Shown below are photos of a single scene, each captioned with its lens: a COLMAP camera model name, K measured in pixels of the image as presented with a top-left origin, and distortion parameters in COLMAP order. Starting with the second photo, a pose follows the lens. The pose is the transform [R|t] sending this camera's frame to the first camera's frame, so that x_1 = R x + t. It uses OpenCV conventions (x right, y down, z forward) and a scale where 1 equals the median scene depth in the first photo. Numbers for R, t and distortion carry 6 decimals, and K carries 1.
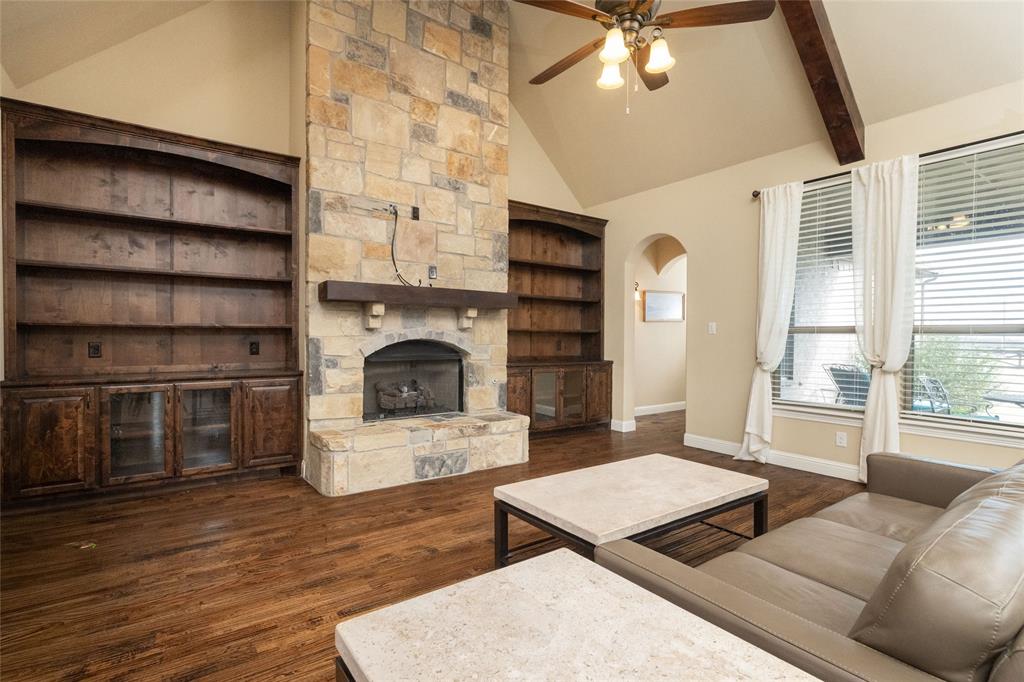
lens RADIAL K [[490.6, 0, 510.9], [0, 490.6, 340.7], [0, 0, 1]] dist [0.006843, -0.000074]
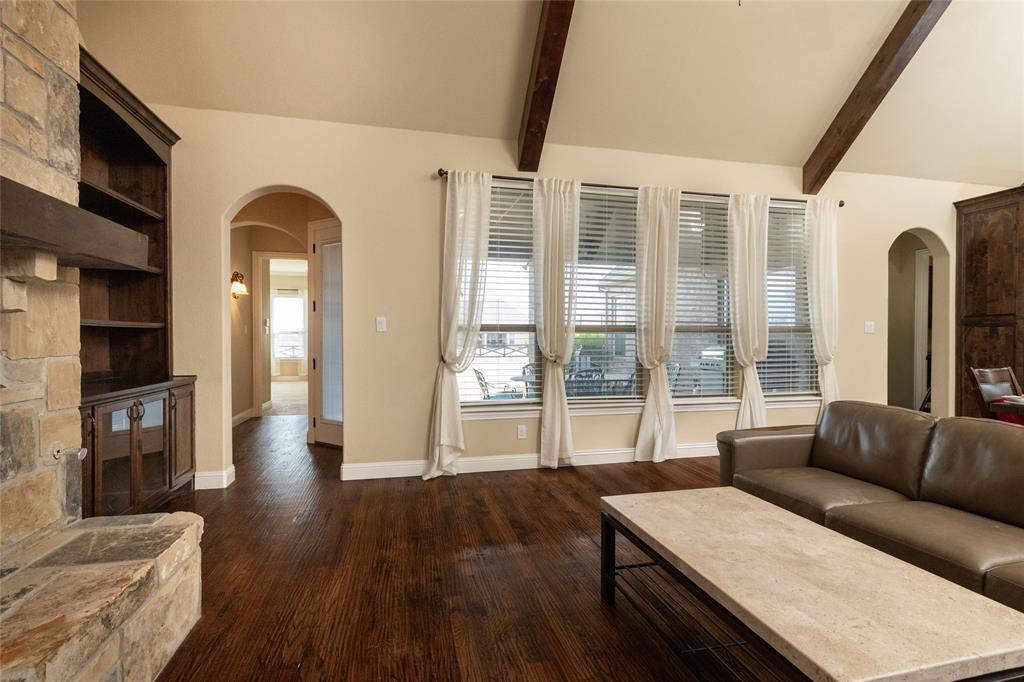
lens RADIAL K [[490.6, 0, 513.6], [0, 490.6, 340.0], [0, 0, 1]] dist [0.006843, -0.000074]
pose [[0.378141, -0.011930, 0.925671, -0.272862], [0.008692, 0.999919, 0.009336, -0.006089], [-0.925707, 0.004516, 0.378214, 0.551694]]
